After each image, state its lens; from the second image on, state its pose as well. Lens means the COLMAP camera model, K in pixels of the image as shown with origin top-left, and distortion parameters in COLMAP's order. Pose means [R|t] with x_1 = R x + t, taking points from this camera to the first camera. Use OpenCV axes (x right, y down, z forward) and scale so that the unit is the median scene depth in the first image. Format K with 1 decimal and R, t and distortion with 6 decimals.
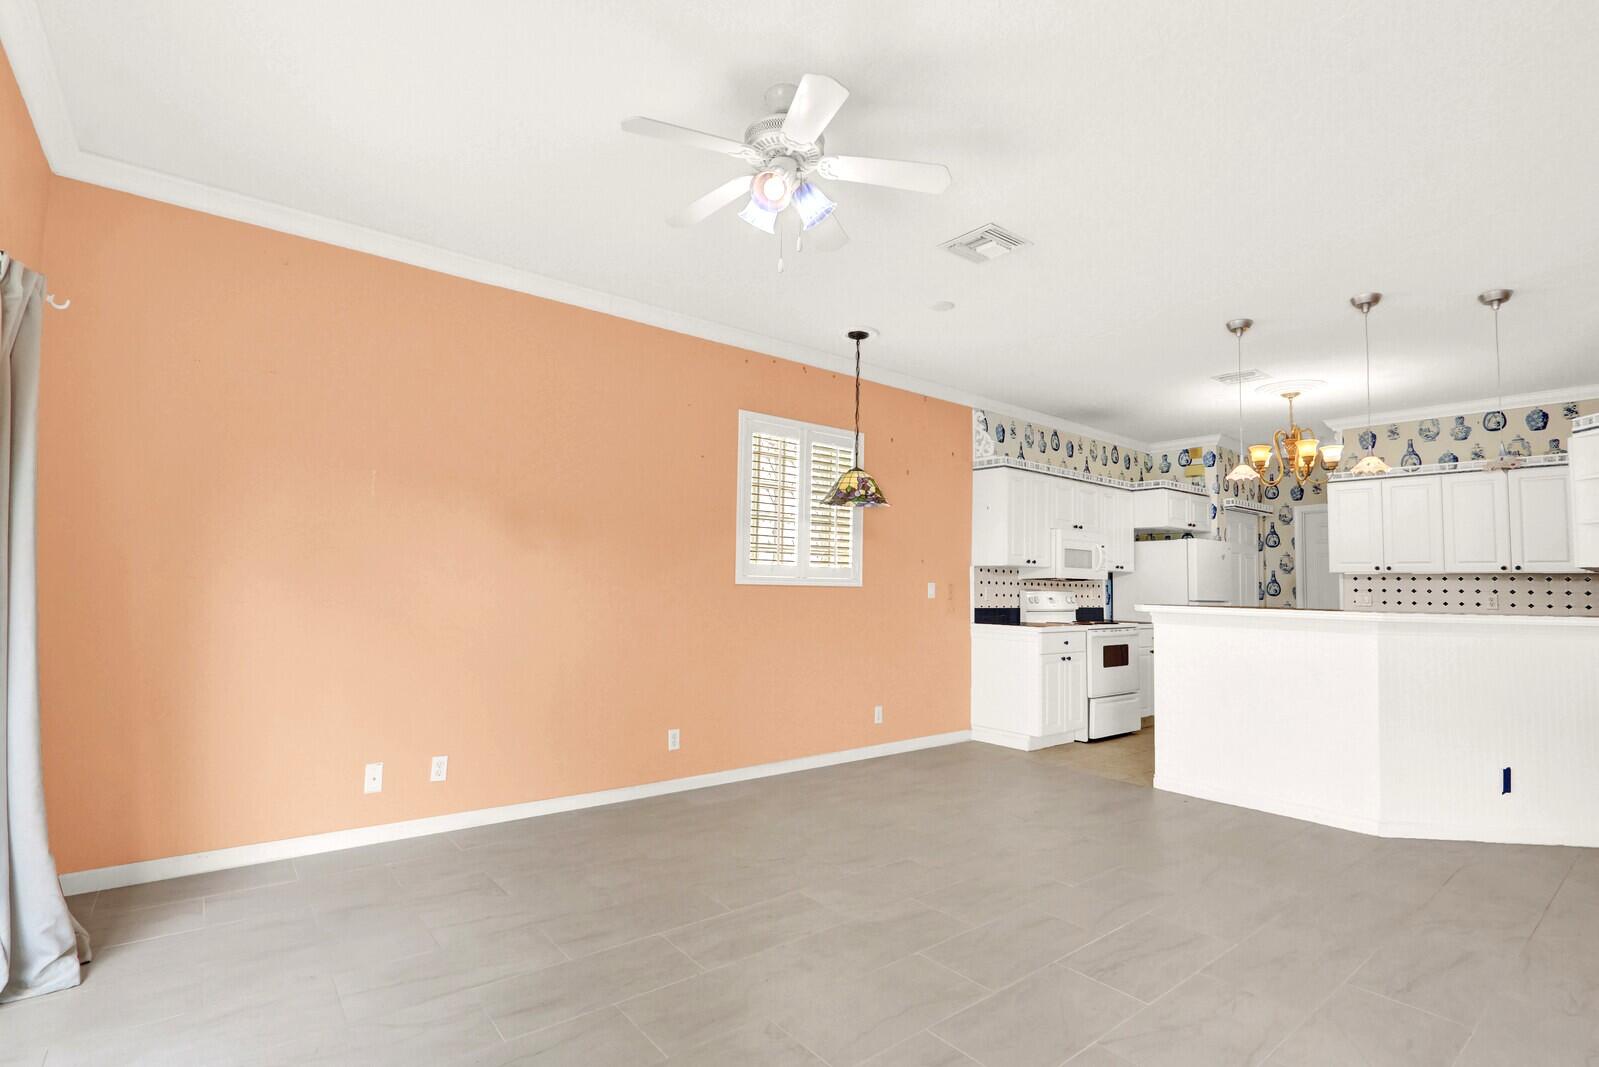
lens RADIAL K [[766.0, 0, 799.5], [0, 766.0, 533.5], [0, 0, 1]] dist [-0.008512, 0.000274]
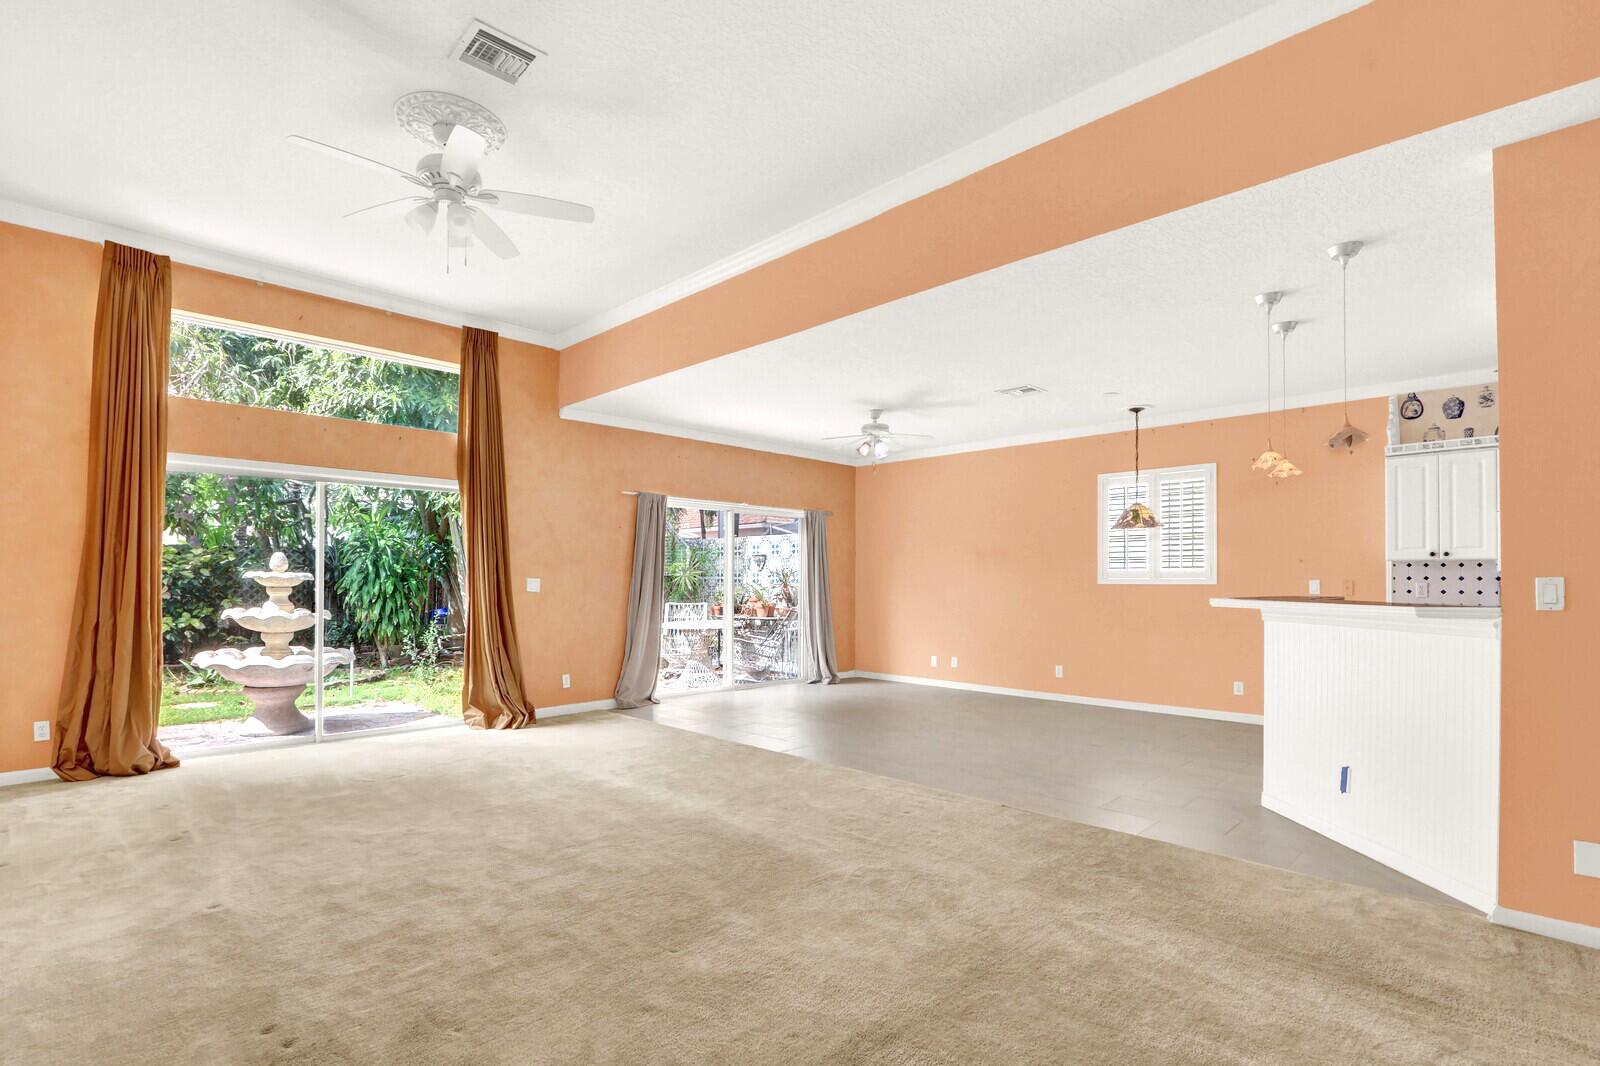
lens RADIAL K [[756.7, 0, 800.7], [0, 756.7, 574.7], [0, 0, 1]] dist [-0.002509, 0.000325]
pose [[0.114217, -0.029518, -0.993017, 1.099644], [0.067155, 0.997502, -0.021927, 0.030277], [0.991183, -0.064182, 0.115914, 0.153263]]
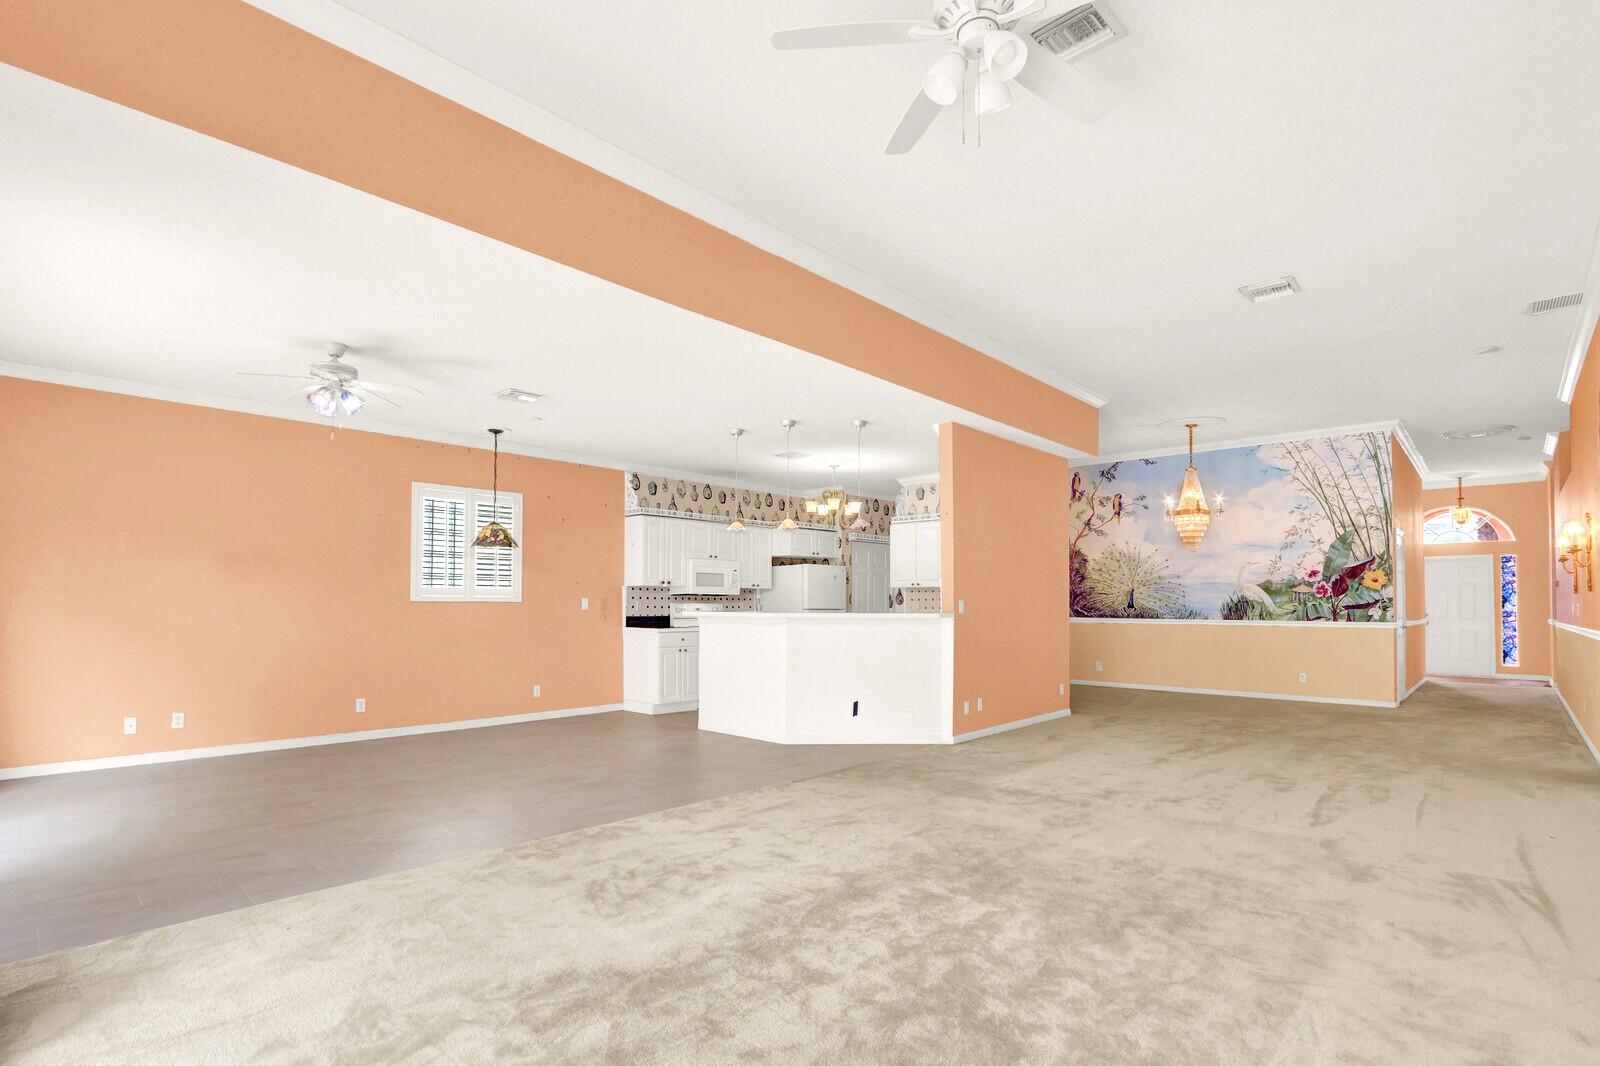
lens RADIAL K [[785.0, 0, 792.4], [0, 785.0, 584.2], [0, 0, 1]] dist [-0.001557, -0.000106]
pose [[0.991150, -0.011740, 0.132228, 0.343162], [0.005658, 0.998913, 0.046279, -0.025226], [-0.132628, -0.045122, 0.990138, -0.453550]]
